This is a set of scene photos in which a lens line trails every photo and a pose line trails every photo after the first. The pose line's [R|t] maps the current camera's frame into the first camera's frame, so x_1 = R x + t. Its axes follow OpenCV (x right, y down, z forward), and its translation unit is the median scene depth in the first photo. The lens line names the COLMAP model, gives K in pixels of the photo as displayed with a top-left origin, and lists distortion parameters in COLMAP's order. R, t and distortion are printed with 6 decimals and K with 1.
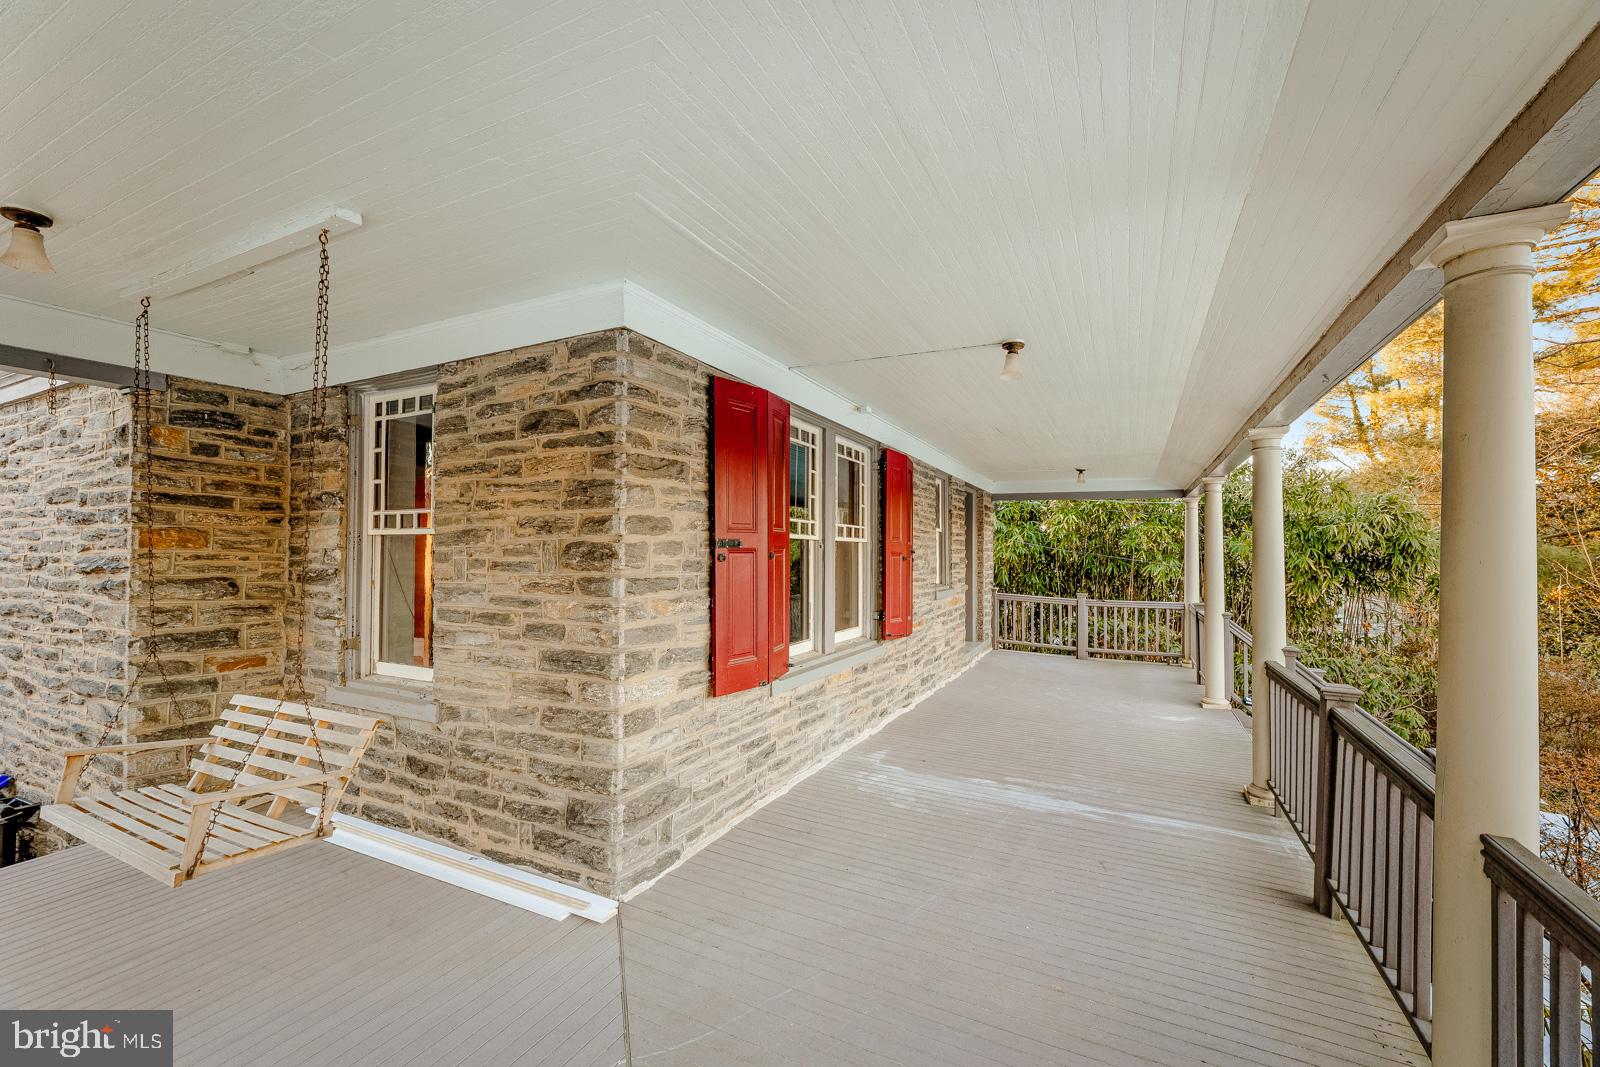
lens RADIAL K [[653.4, 0, 801.9], [0, 653.4, 548.3], [0, 0, 1]] dist [0.000218, -0.000015]
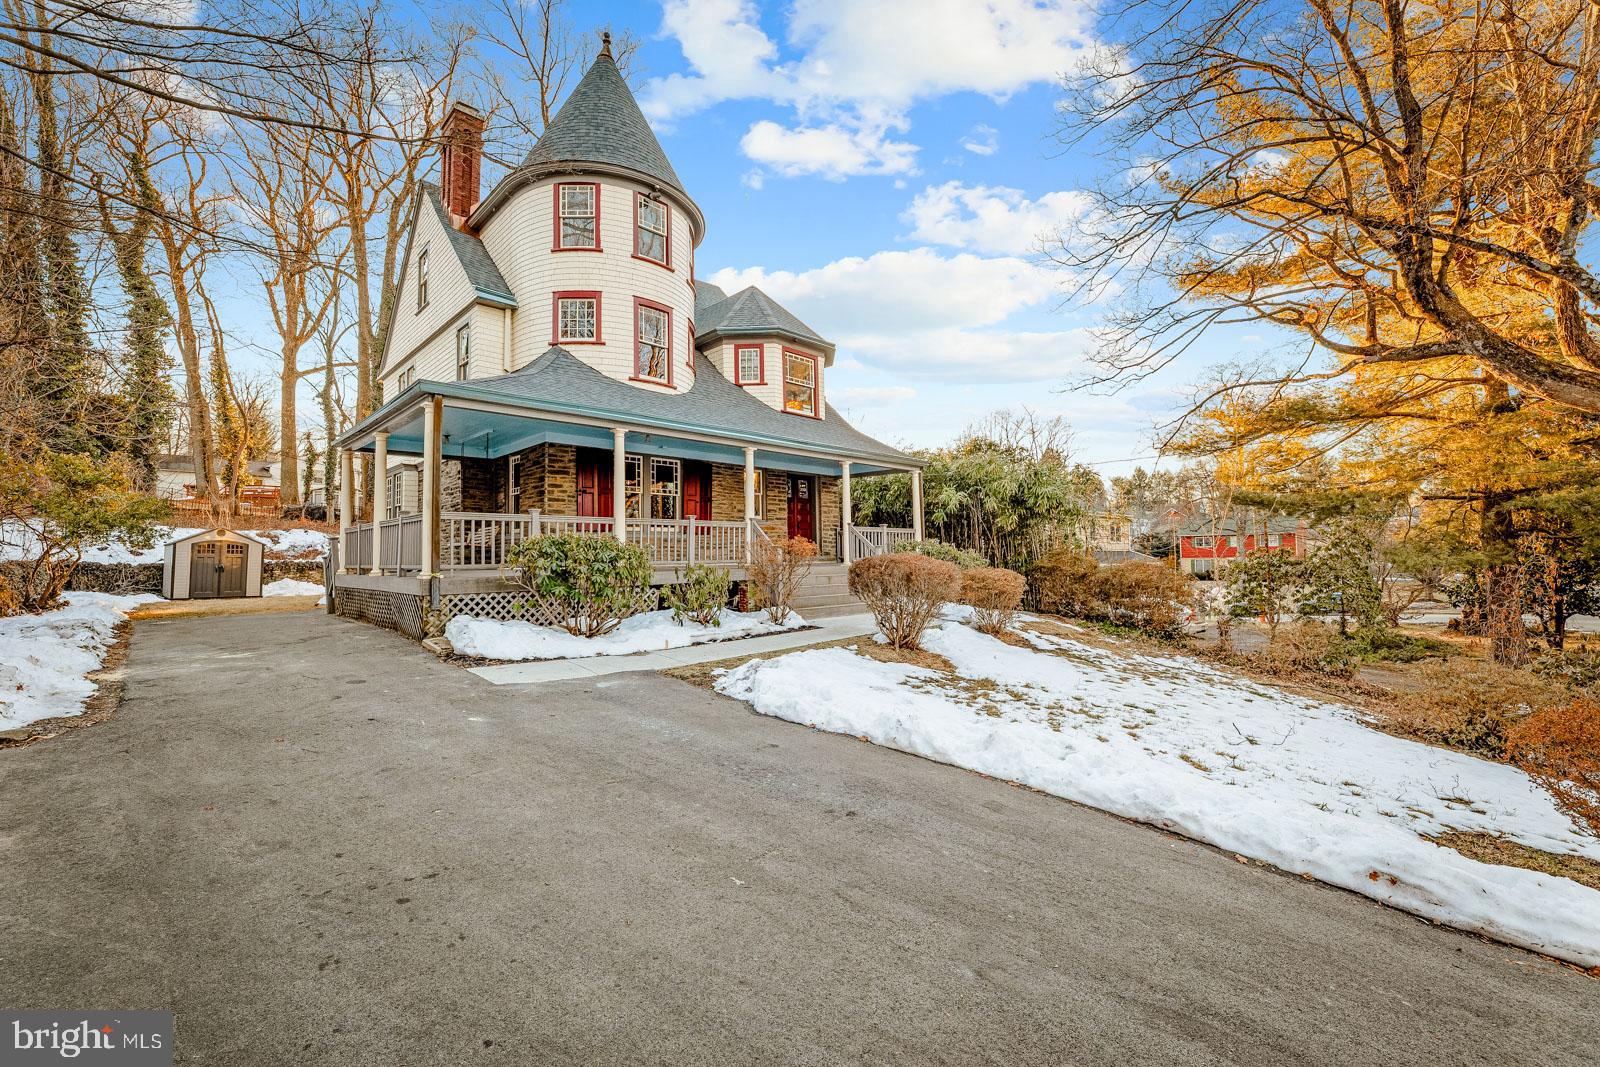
lens RADIAL K [[645.6, 0, 804.5], [0, 645.6, 525.8], [0, 0, 1]] dist [-0.000546, -0.000056]
pose [[0.949137, -0.033961, -0.313025, 2.453383], [0.022512, 0.998941, -0.040118, 0.402087], [0.314056, 0.031031, 0.948897, -2.322088]]
